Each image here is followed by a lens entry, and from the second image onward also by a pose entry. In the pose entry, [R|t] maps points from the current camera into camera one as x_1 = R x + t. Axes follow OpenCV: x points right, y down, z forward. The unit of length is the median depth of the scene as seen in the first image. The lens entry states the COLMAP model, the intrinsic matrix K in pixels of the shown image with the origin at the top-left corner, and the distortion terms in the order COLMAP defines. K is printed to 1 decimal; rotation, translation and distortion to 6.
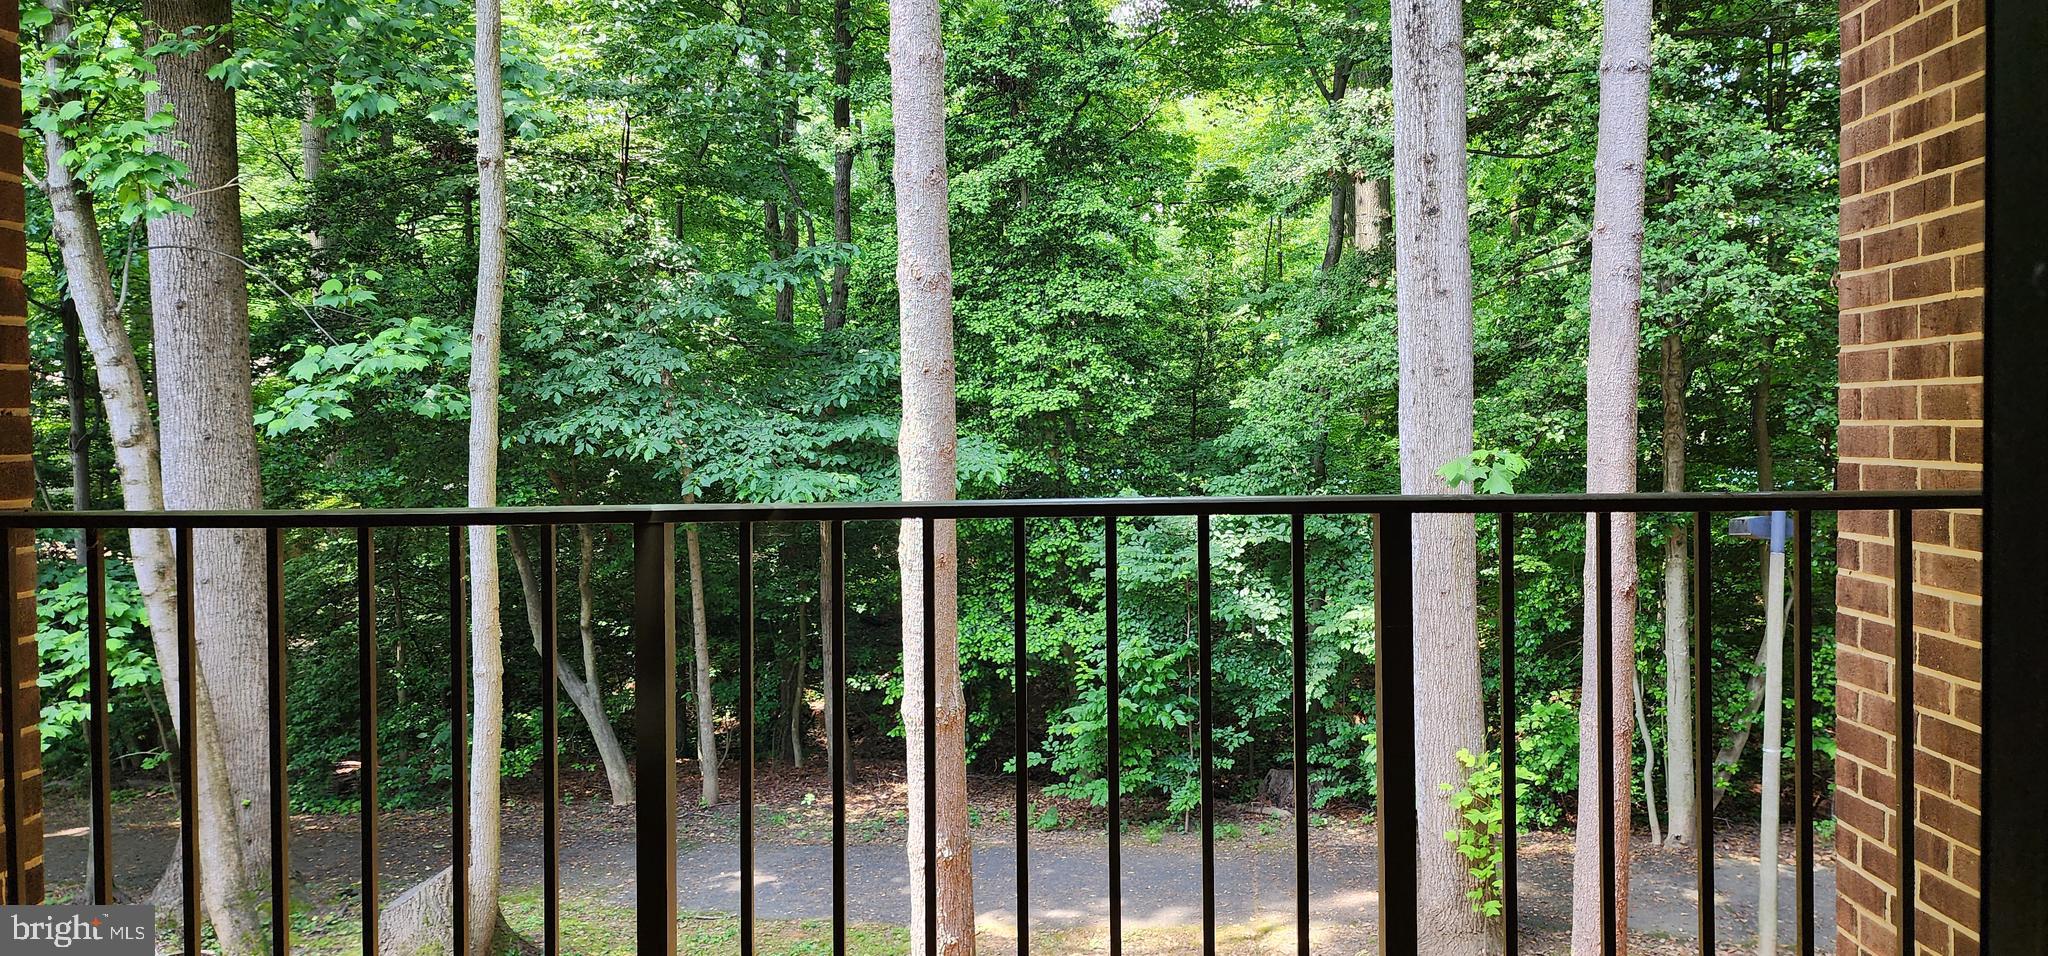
lens RADIAL K [[1348.2, 0, 1023.1], [0, 1348.2, 470.4], [0, 0, 1]] dist [0.027027, -0.003862]
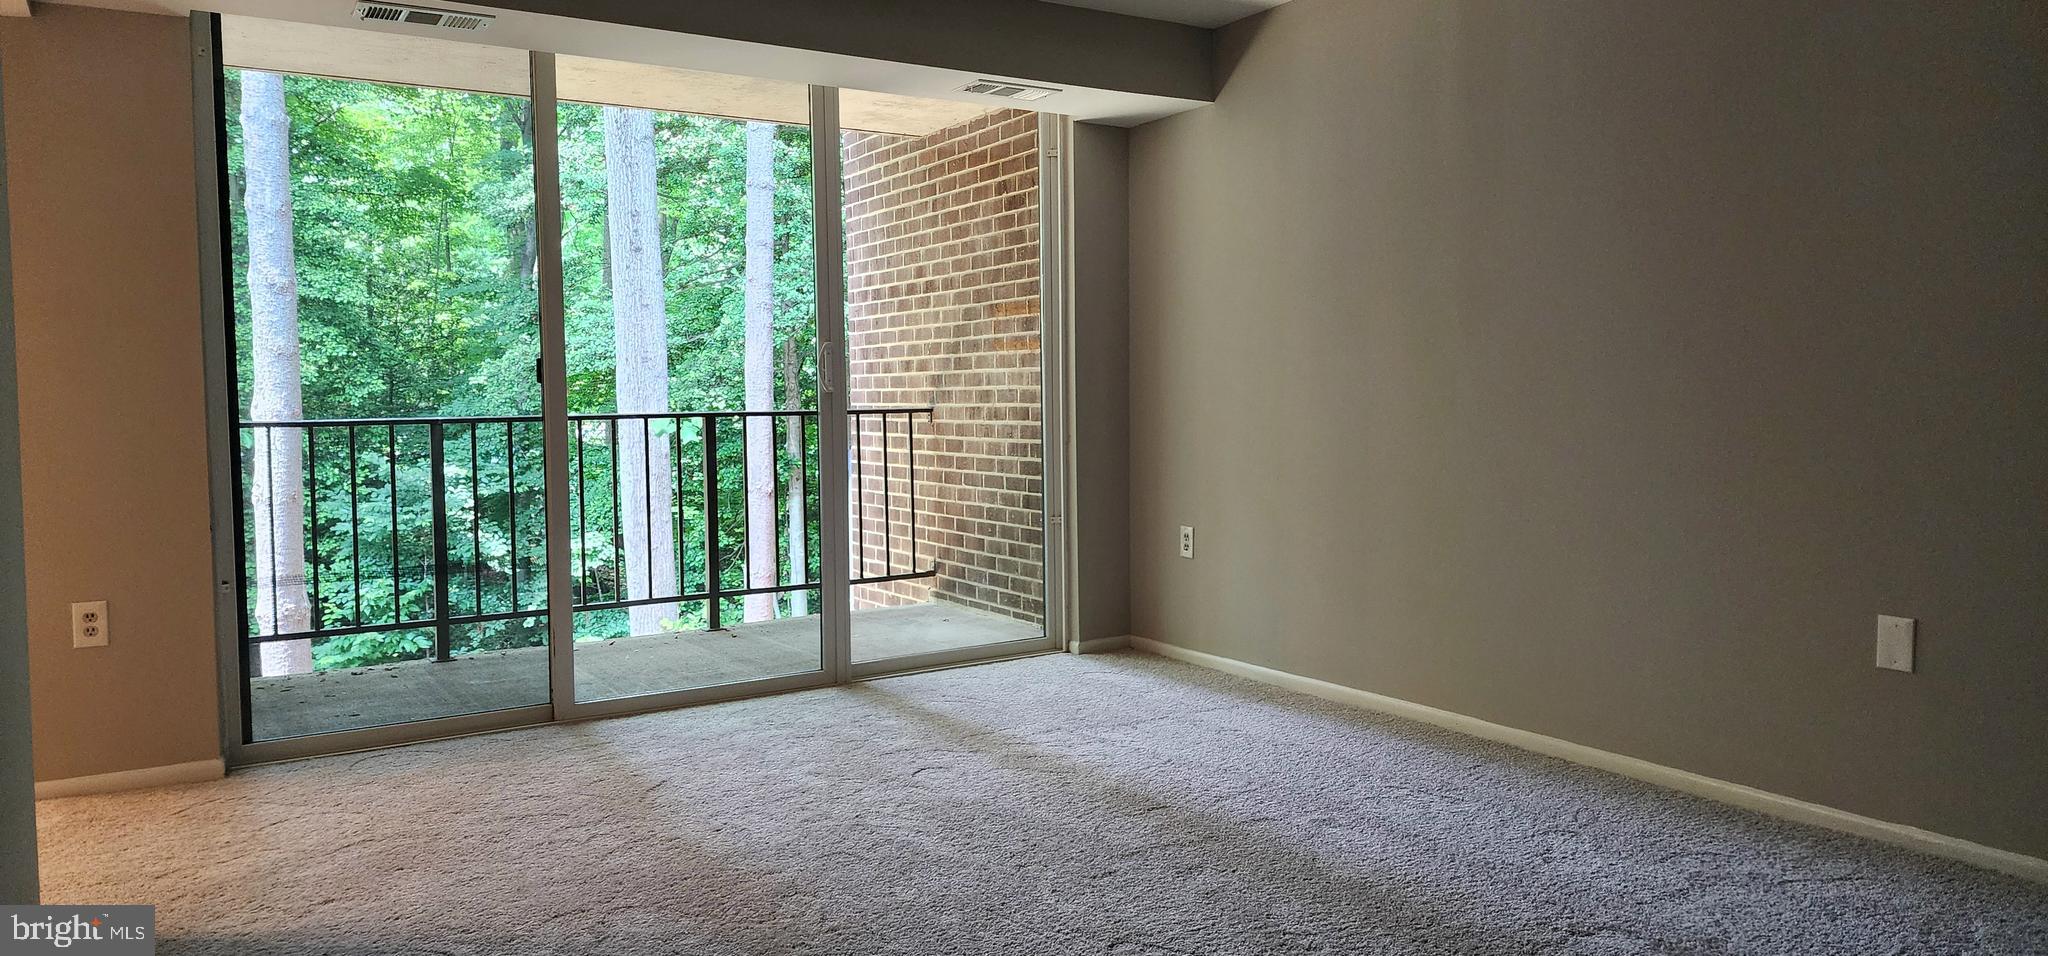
lens RADIAL K [[1348.2, 0, 1022.8], [0, 1348.2, 475.7], [0, 0, 1]] dist [0.027027, -0.003862]
pose [[0.816238, -0.034048, 0.576712, -0.169751], [0.022436, 0.999377, 0.027248, 0.017607], [-0.577280, -0.009301, 0.816493, -0.352524]]
